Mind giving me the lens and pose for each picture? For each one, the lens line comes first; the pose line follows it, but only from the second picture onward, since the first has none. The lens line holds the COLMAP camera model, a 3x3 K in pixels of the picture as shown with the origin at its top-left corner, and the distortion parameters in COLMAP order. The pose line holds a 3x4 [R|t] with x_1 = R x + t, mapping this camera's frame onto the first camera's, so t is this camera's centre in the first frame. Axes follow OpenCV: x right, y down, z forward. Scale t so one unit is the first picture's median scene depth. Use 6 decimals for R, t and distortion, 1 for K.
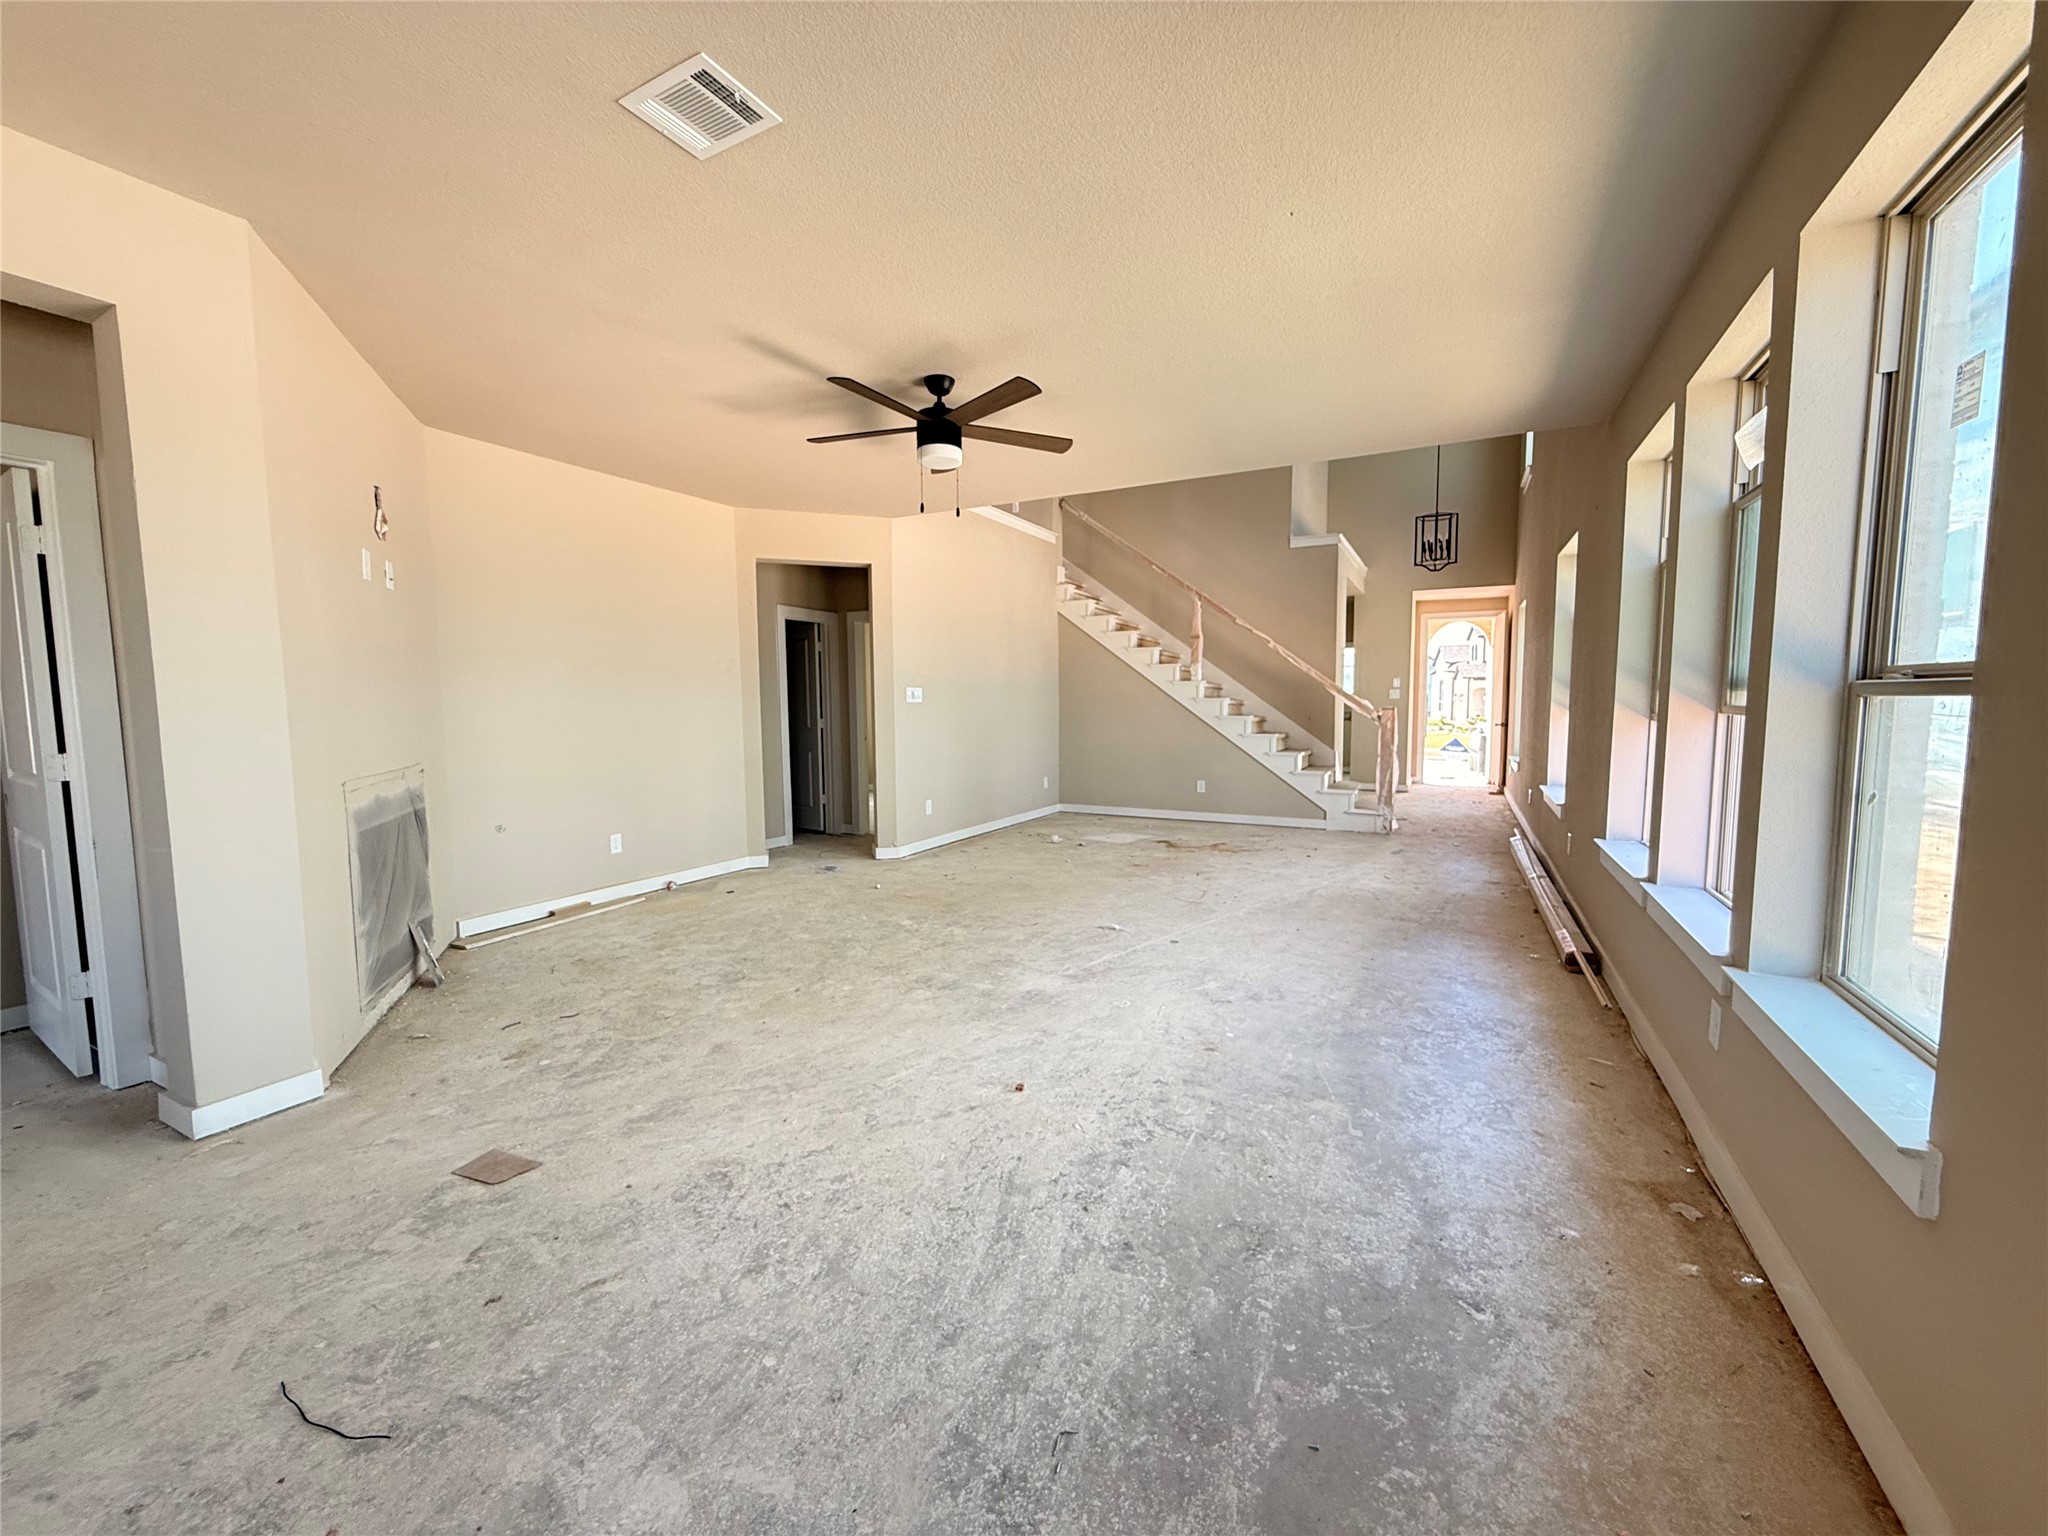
lens RADIAL K [[818.9, 0, 1017.4], [0, 818.9, 765.1], [0, 0, 1]] dist [-0.000902, 0.000283]
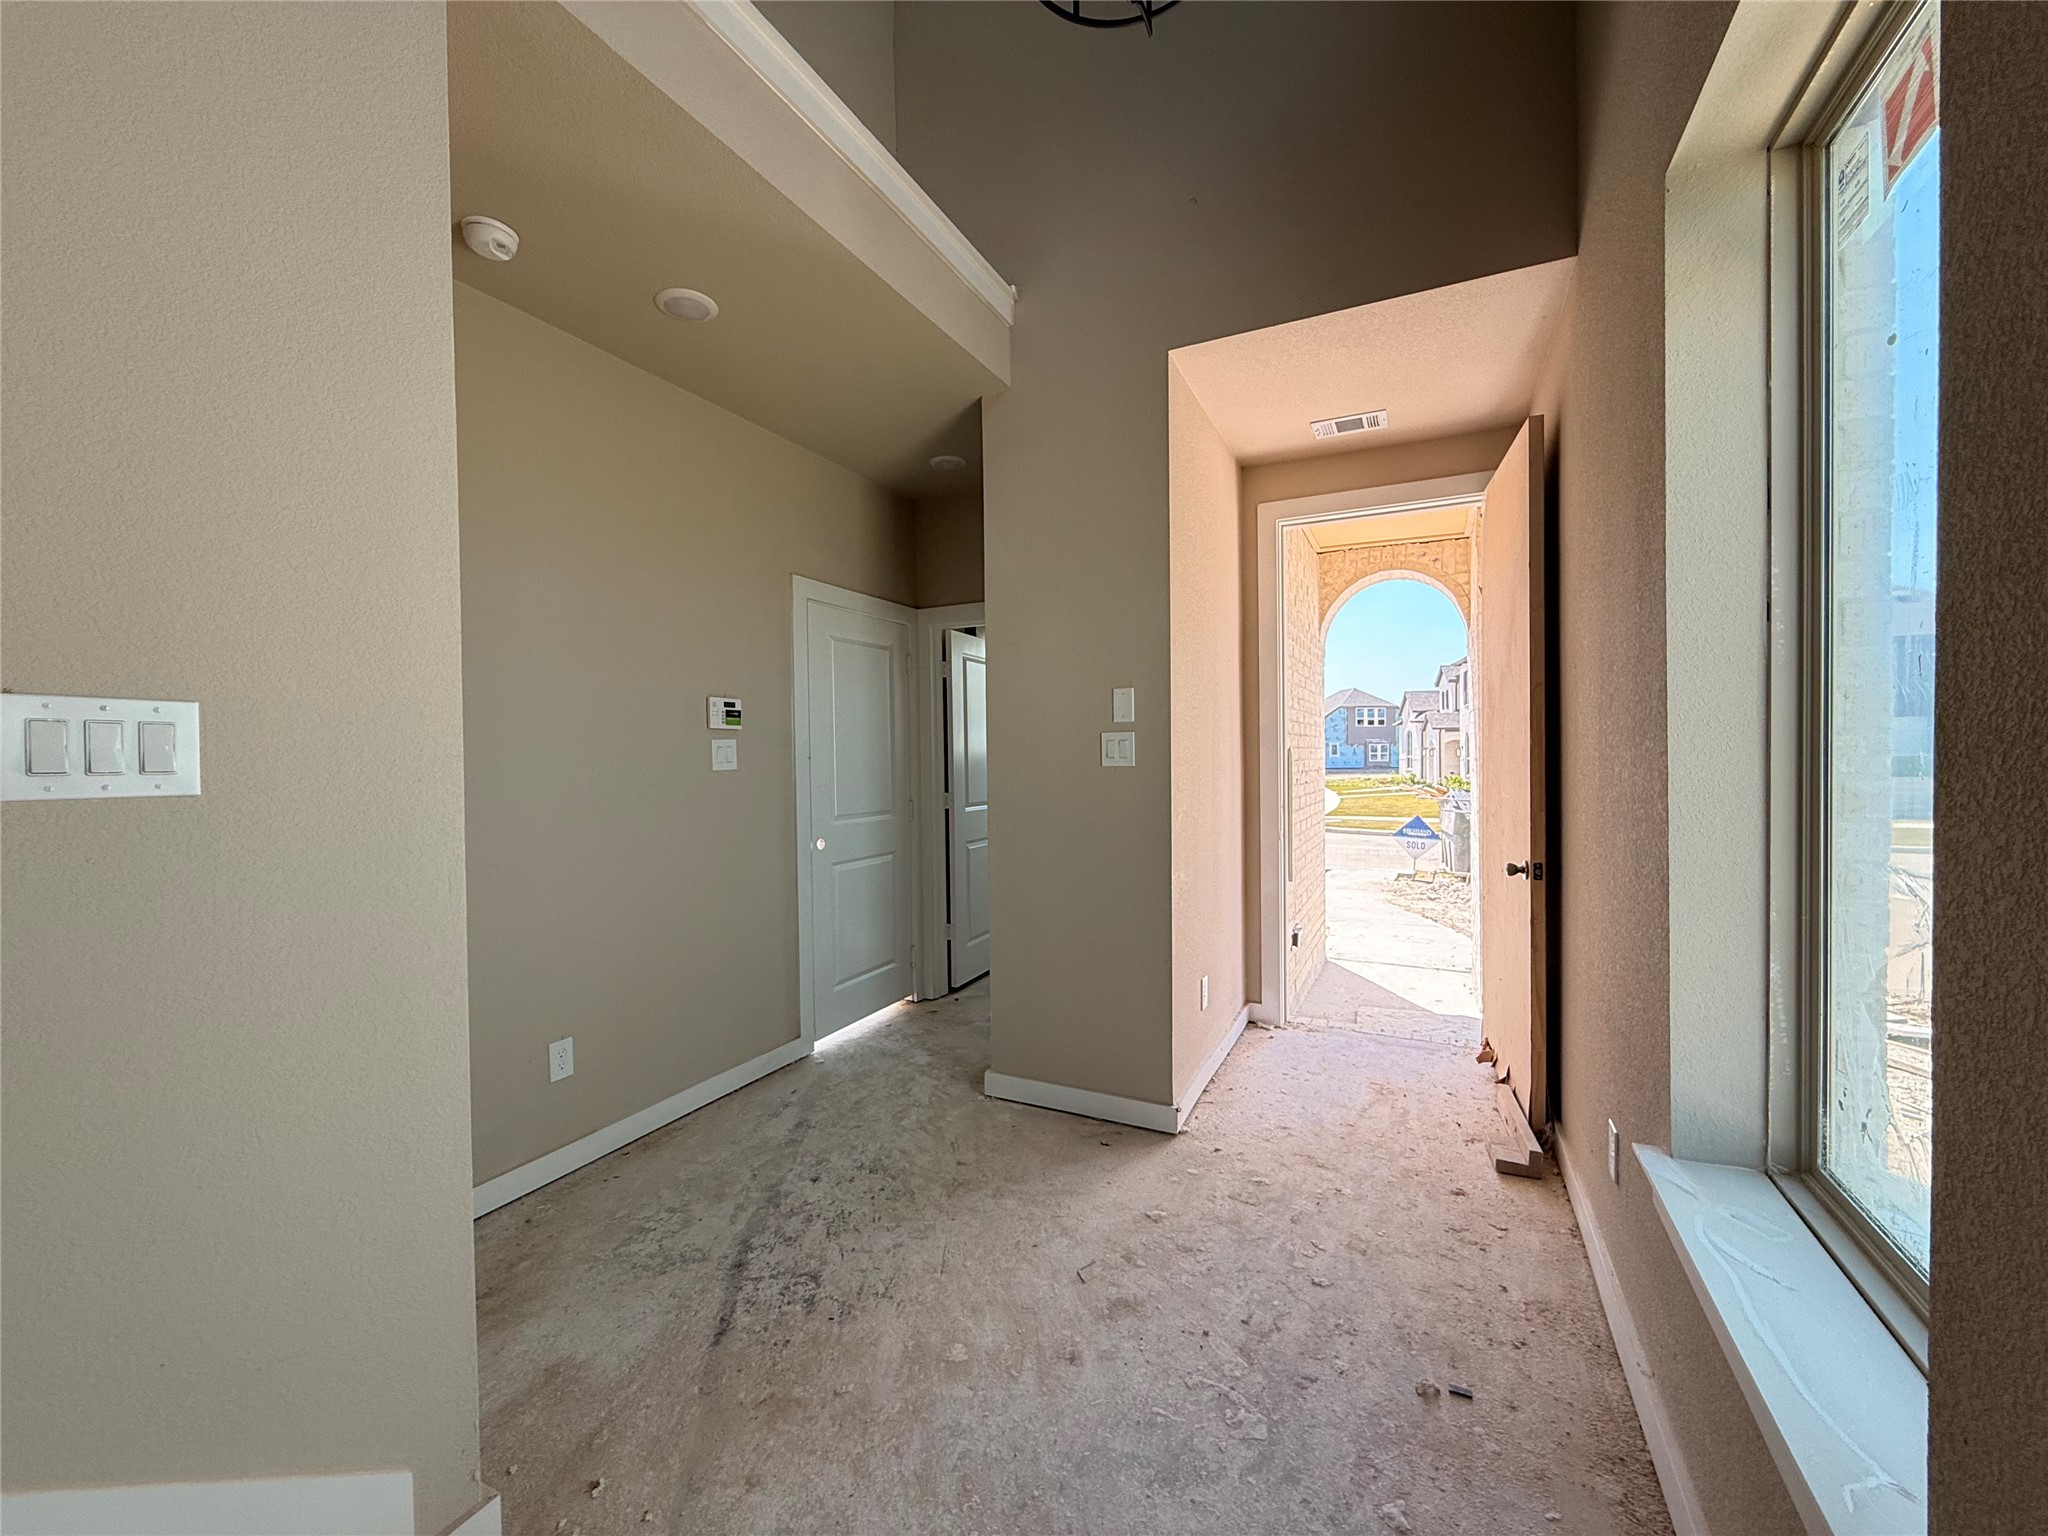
lens RADIAL K [[818.9, 0, 1021.8], [0, 818.9, 761.4], [0, 0, 1]] dist [-0.000902, 0.000283]
pose [[0.999633, -0.005636, 0.026514, 1.124096], [0.007542, 0.997350, -0.072360, -0.170598], [-0.026036, 0.072533, 0.997026, 1.969463]]
